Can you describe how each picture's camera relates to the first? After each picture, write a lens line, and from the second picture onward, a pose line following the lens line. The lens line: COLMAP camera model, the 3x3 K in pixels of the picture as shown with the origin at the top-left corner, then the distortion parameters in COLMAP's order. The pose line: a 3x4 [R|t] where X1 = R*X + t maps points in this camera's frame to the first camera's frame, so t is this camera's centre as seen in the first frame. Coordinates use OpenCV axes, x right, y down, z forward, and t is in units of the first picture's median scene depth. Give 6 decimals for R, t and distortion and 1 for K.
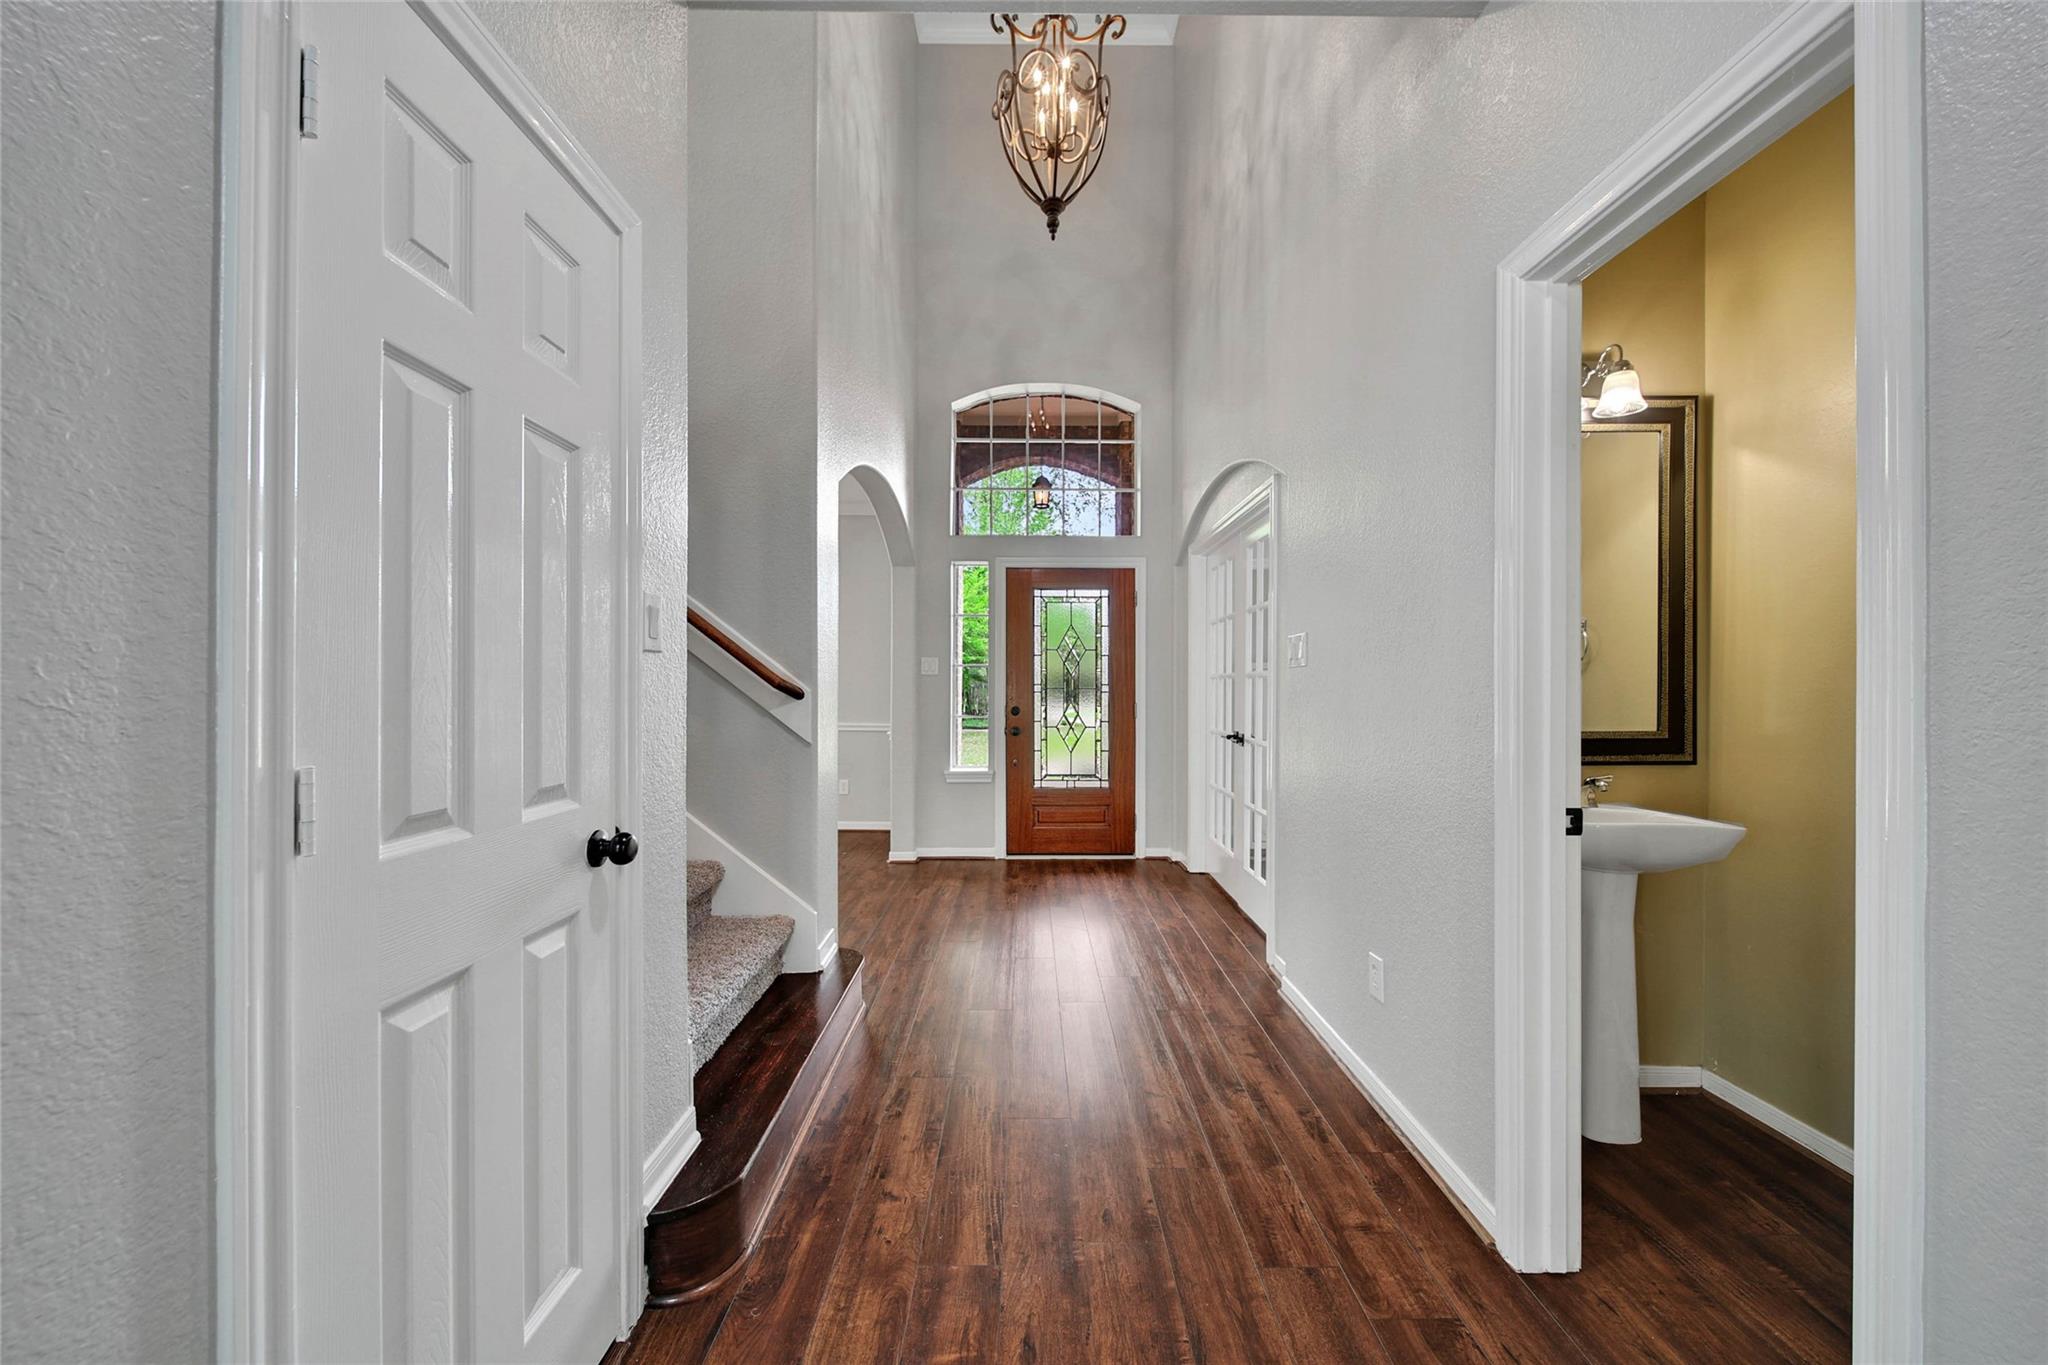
lens RADIAL K [[755.1, 0, 1010.1], [0, 755.1, 689.0], [0, 0, 1]] dist [-0.001630, 0.000104]
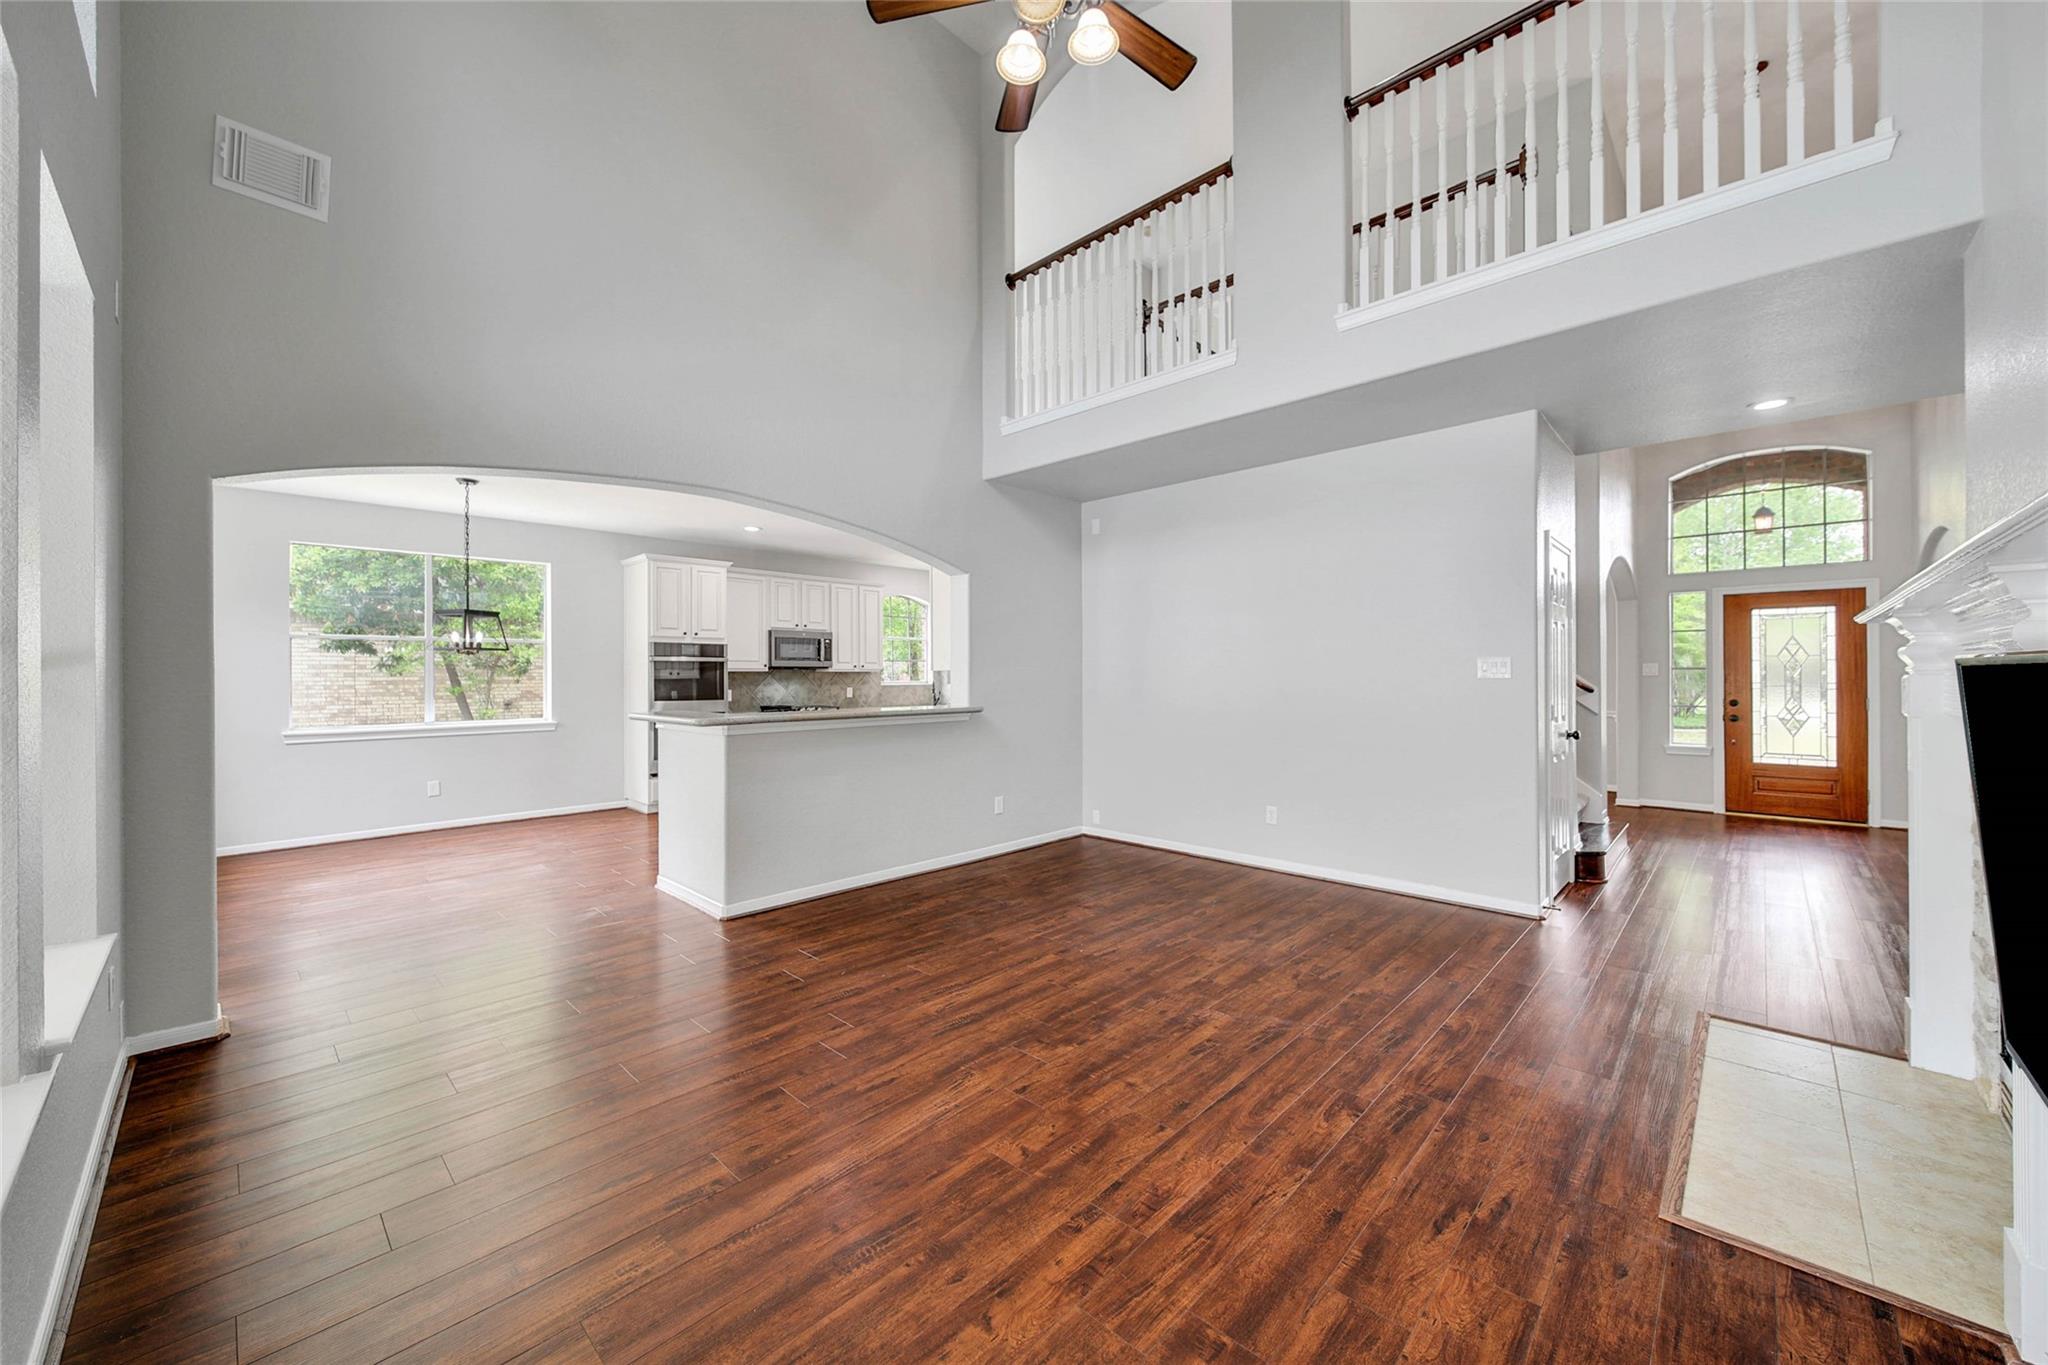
lens RADIAL K [[755.1, 0, 1044.5], [0, 755.1, 670.4], [0, 0, 1]] dist [-0.001630, 0.000104]
pose [[0.736977, -0.008247, -0.675867, 0.010339], [-0.000240, 0.999922, -0.012463, -0.011425], [0.675917, 0.009347, 0.736918, -0.794438]]
